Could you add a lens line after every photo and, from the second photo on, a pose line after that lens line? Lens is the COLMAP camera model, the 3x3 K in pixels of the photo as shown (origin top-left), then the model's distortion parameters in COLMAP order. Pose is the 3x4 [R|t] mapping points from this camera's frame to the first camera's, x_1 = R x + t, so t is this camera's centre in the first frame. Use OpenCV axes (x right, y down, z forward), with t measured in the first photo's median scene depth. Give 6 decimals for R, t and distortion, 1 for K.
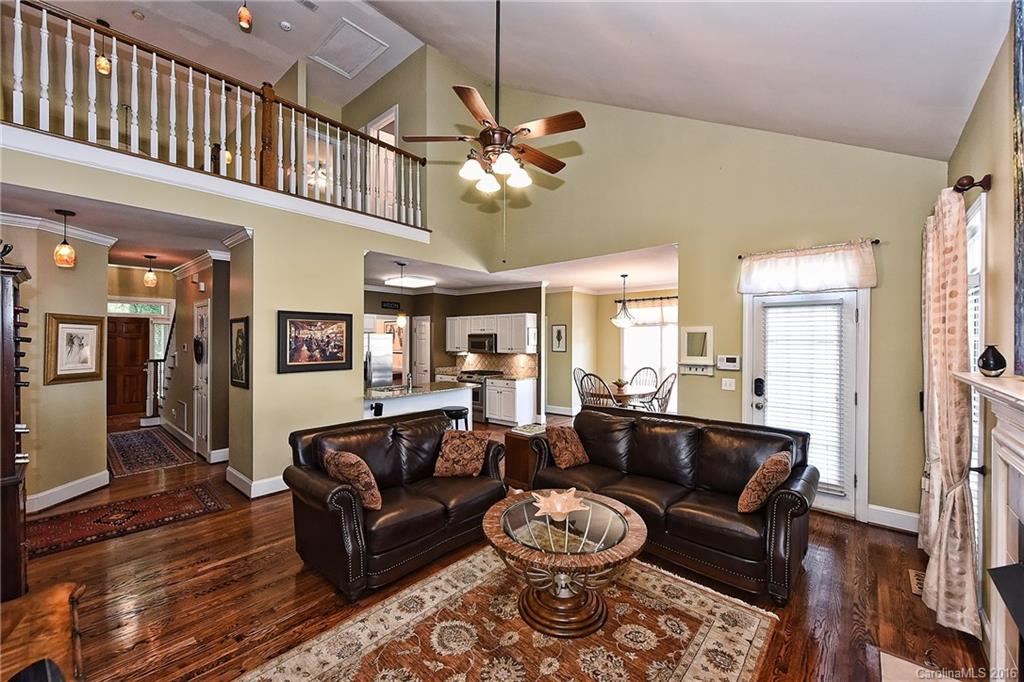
lens RADIAL K [[404.8, 0, 514.9], [0, 404.8, 340.1], [0, 0, 1]] dist [-0.002278, -0.000189]
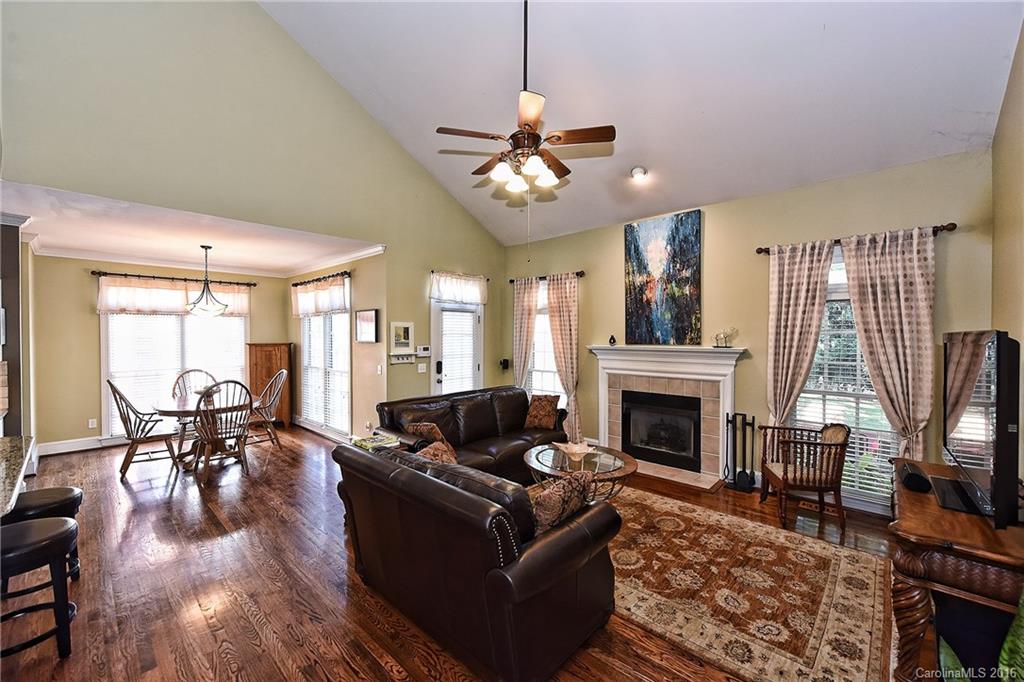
lens RADIAL K [[404.8, 0, 514.9], [0, 404.8, 340.1], [0, 0, 1]] dist [-0.002278, -0.000189]
pose [[0.025928, -0.014961, 0.999552, -0.405934], [0.001443, 0.999888, 0.014929, 0.000899], [-0.999663, 0.001055, 0.025946, 0.367843]]
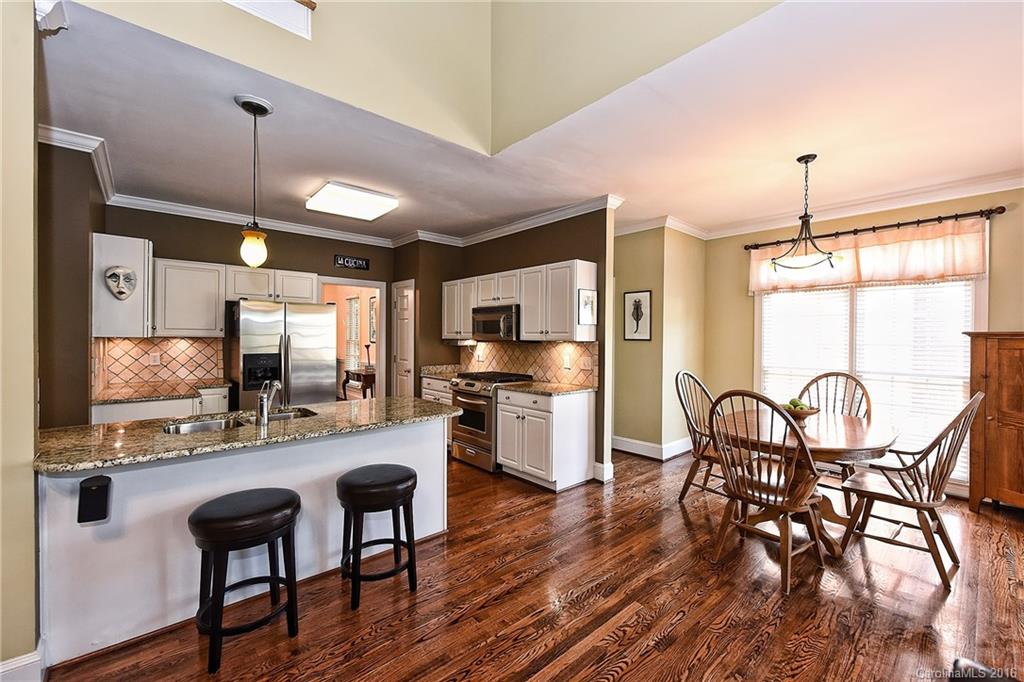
lens RADIAL K [[419.5, 0, 518.7], [0, 419.5, 336.8], [0, 0, 1]] dist [0.000090, -0.000010]
pose [[0.991503, 0.006111, -0.129936, 0.026128], [-0.005928, 0.999981, 0.001801, 0.026271], [0.129945, -0.001016, 0.991521, 0.461860]]
